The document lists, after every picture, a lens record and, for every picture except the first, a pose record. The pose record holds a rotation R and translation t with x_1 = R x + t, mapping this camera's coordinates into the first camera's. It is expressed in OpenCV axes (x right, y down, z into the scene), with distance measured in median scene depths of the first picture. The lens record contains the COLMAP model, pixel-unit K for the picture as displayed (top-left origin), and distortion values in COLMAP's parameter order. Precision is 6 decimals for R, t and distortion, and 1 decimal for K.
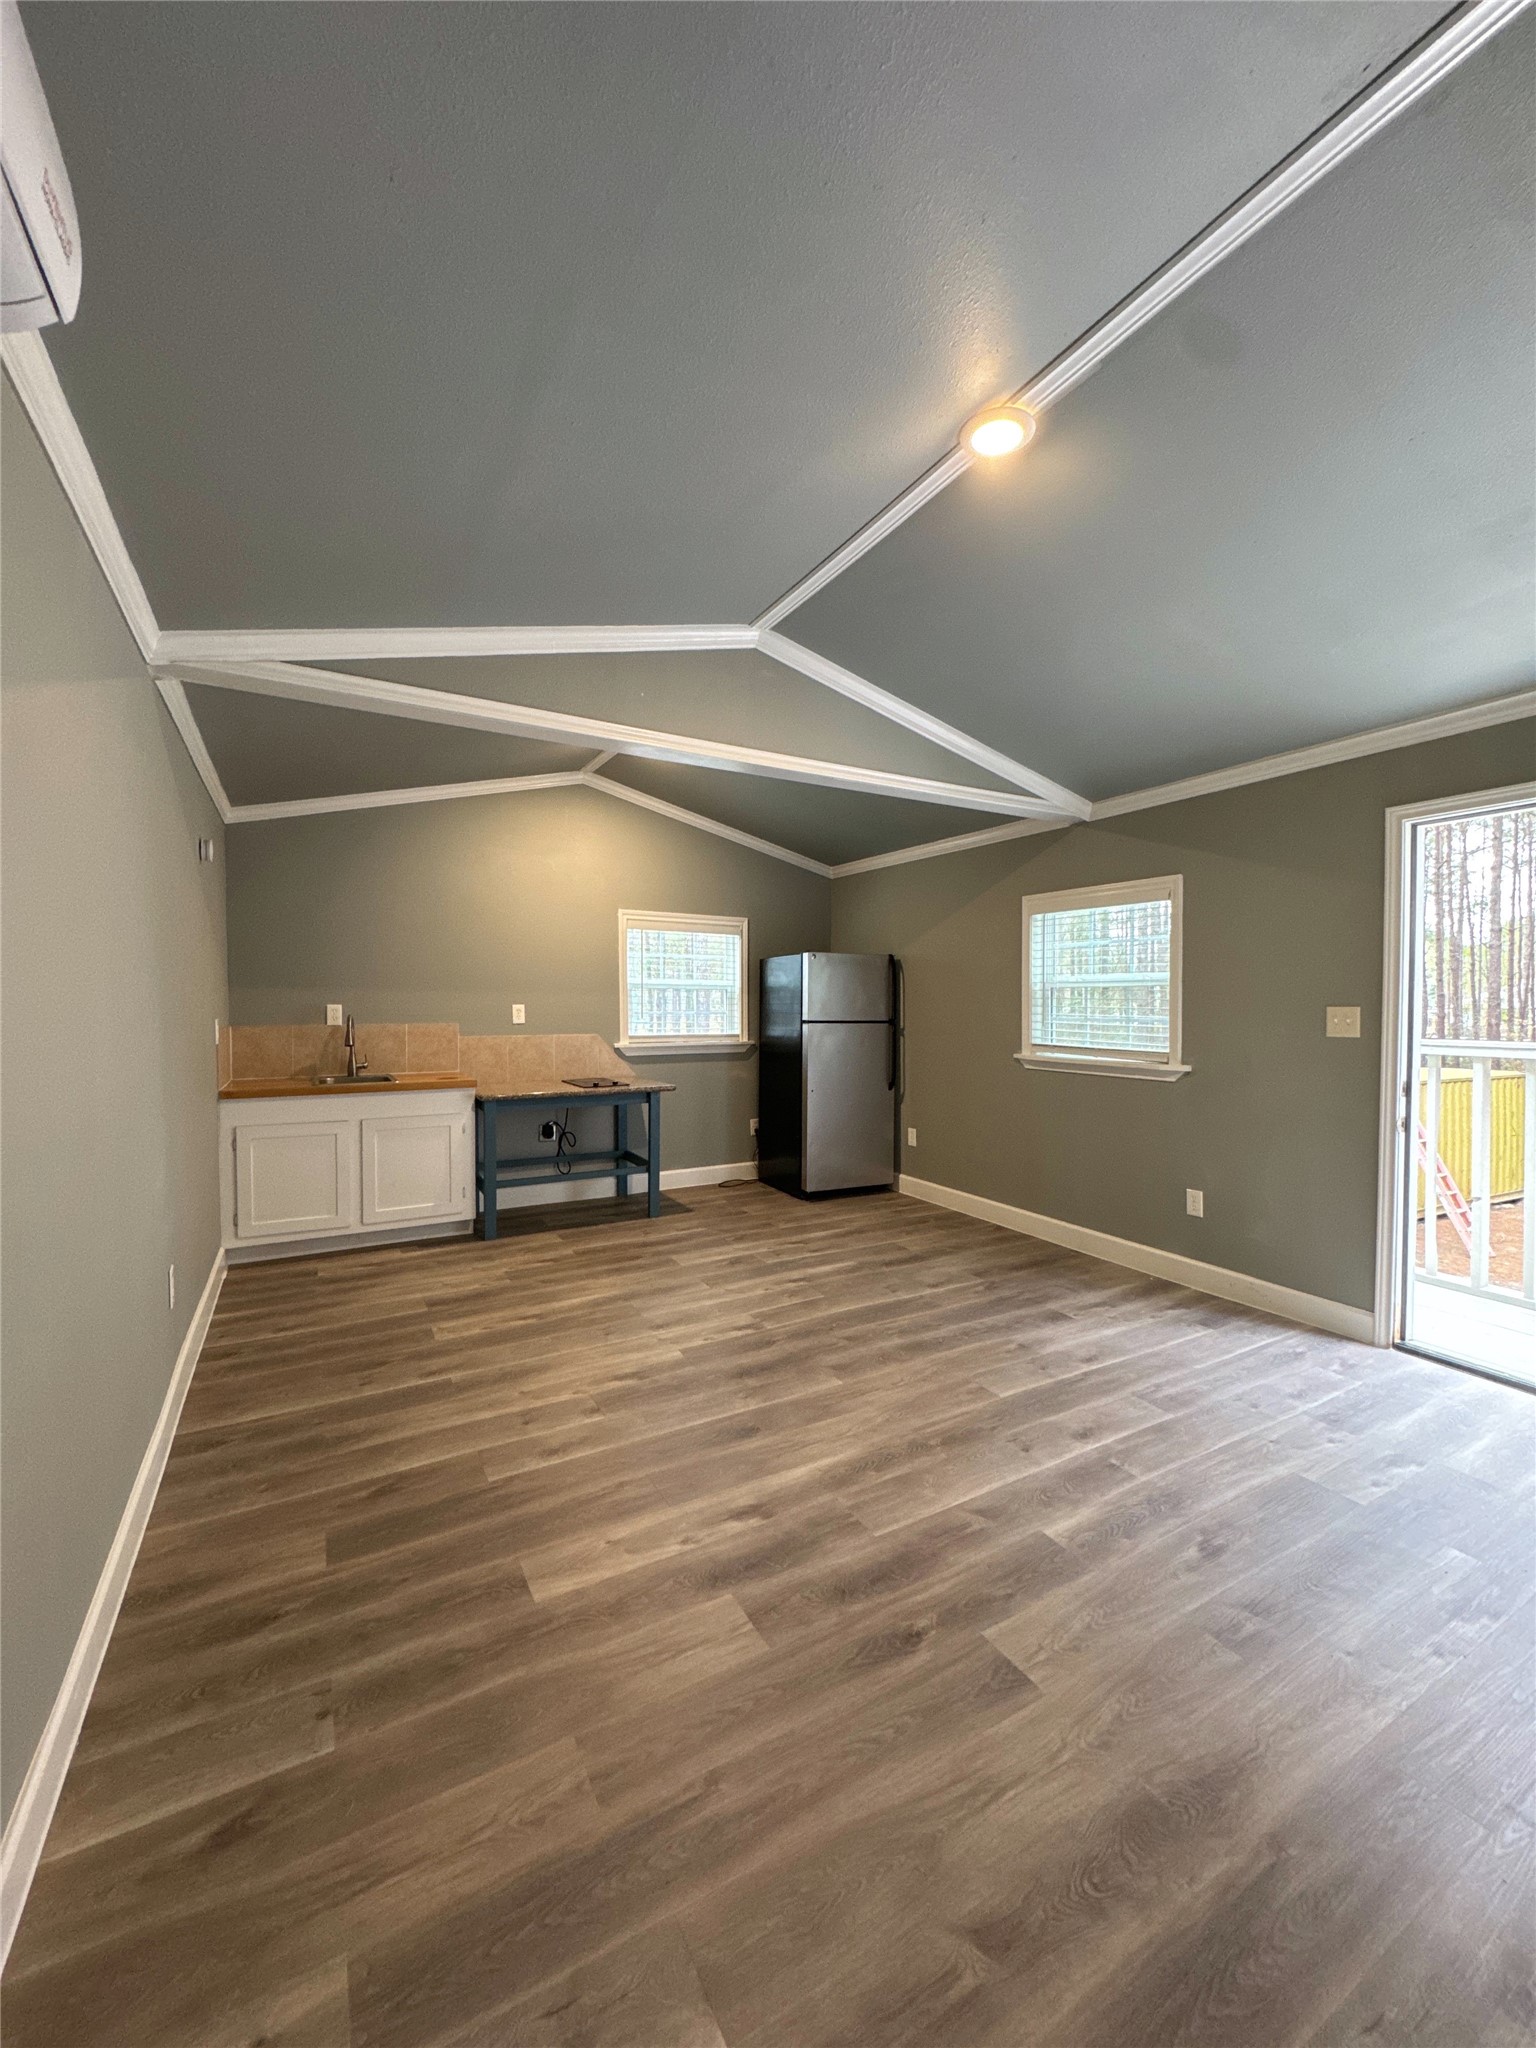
lens RADIAL K [[817.4, 0, 765.6], [0, 817.4, 1015.5], [0, 0, 1]] dist [0.001778, 0.000084]
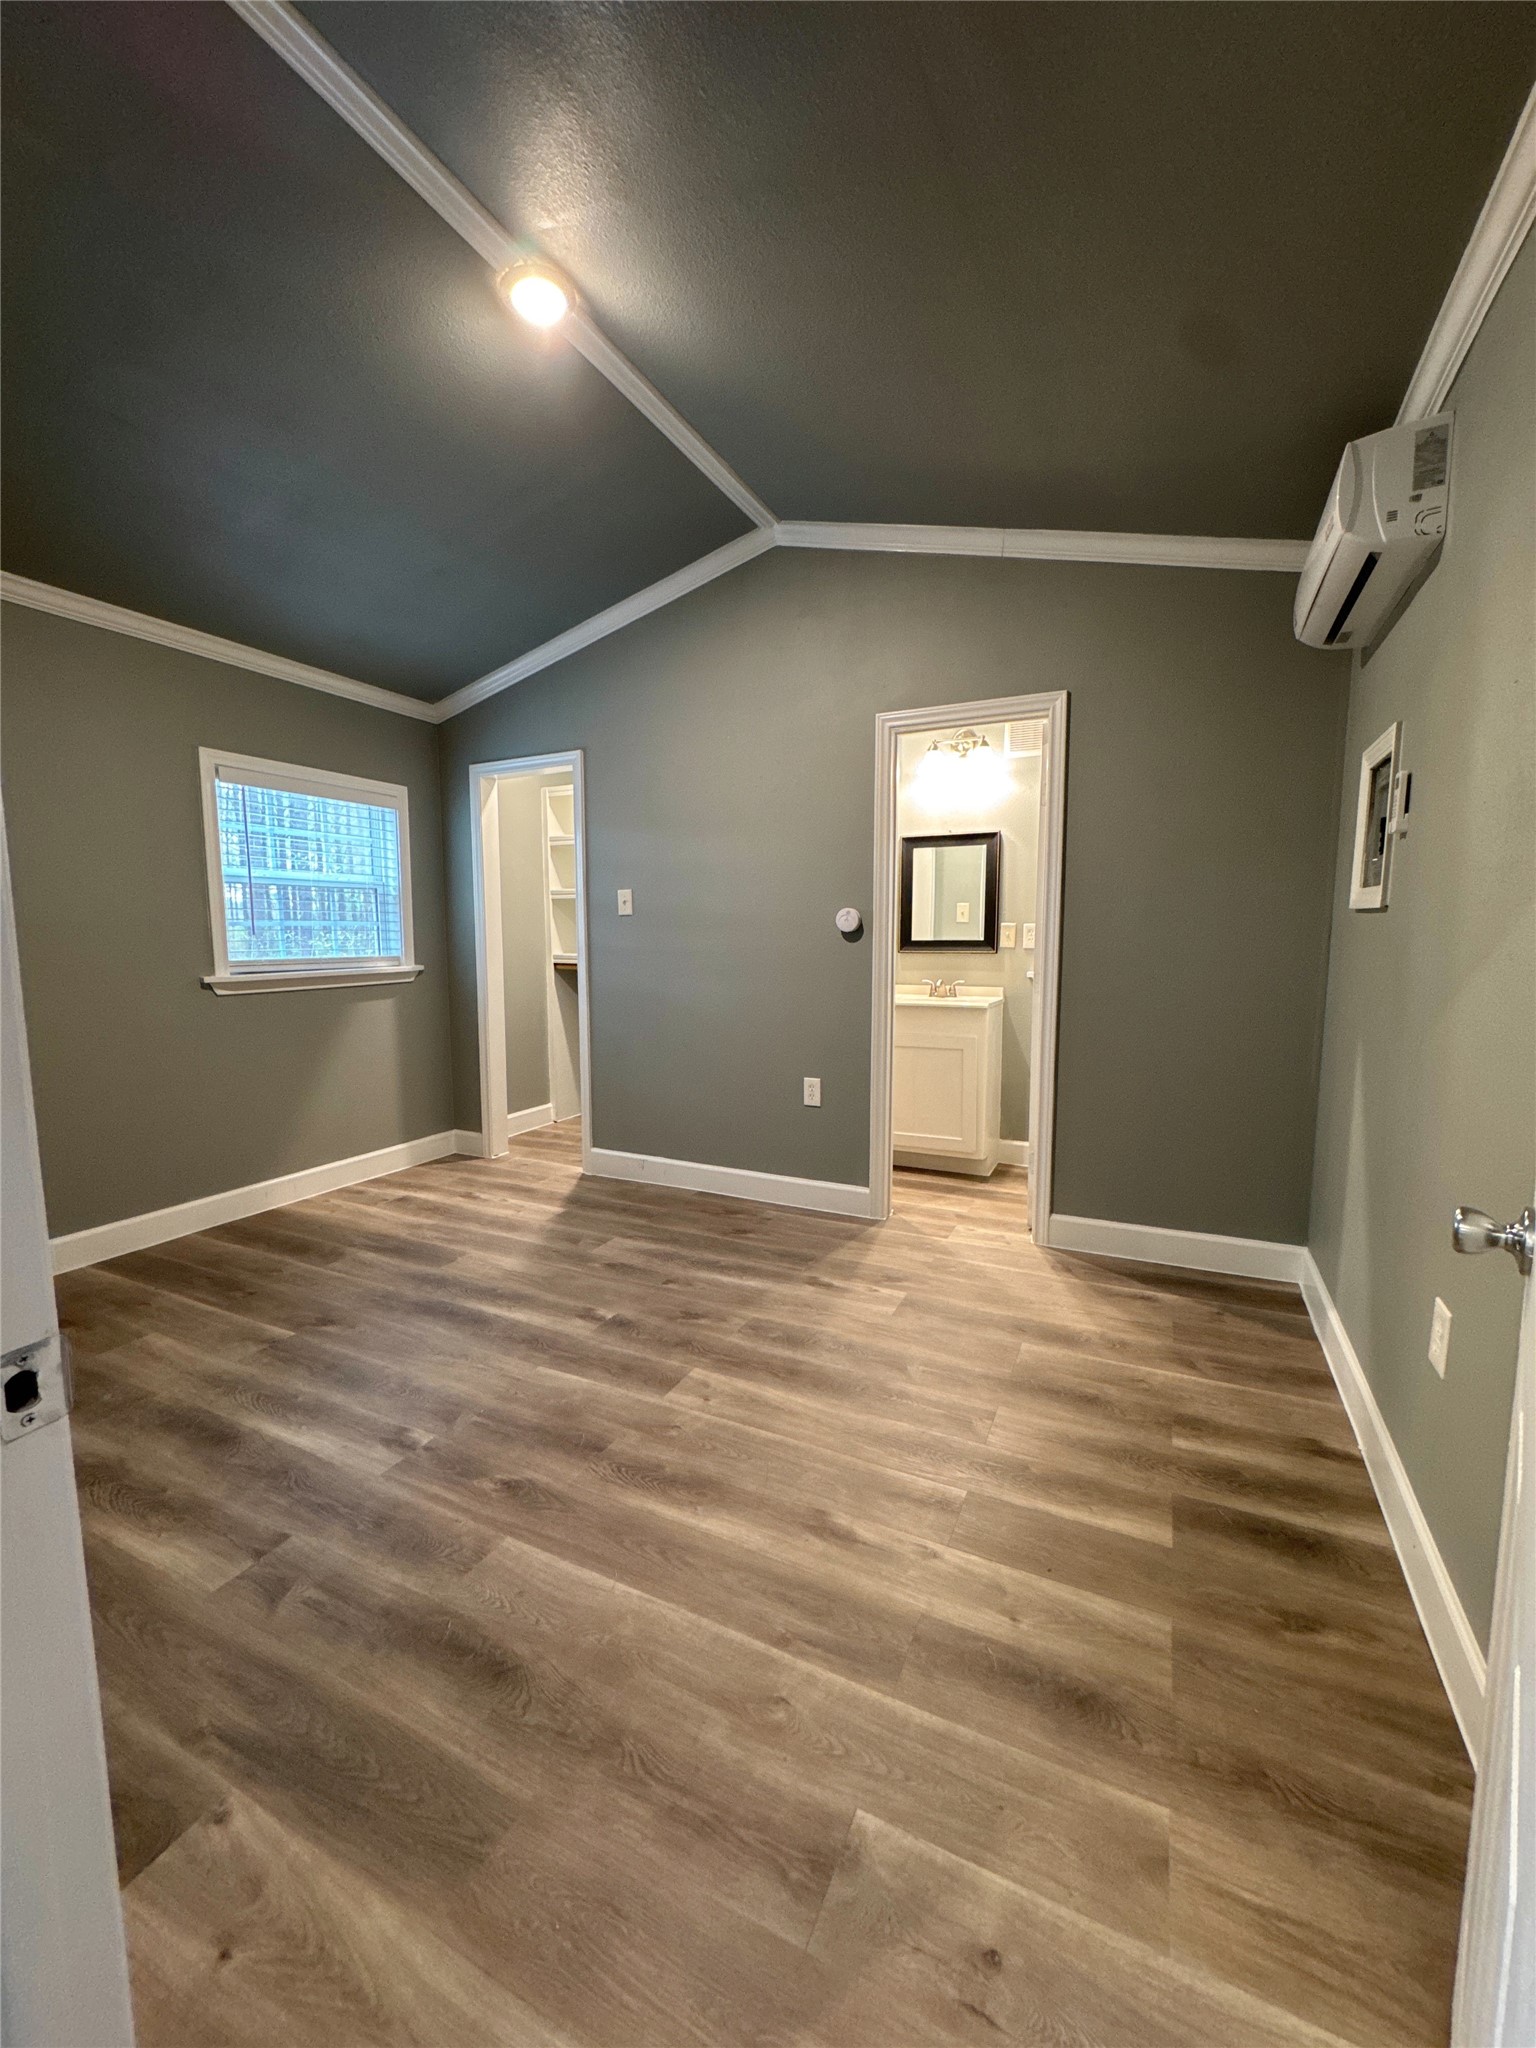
lens RADIAL K [[817.4, 0, 761.3], [0, 817.4, 1022.5], [0, 0, 1]] dist [0.001778, 0.000084]
pose [[-0.573084, -0.098279, 0.813582, -0.612415], [0.007247, 0.992136, 0.124953, 0.002545], [-0.819465, 0.077505, -0.567865, 1.152327]]
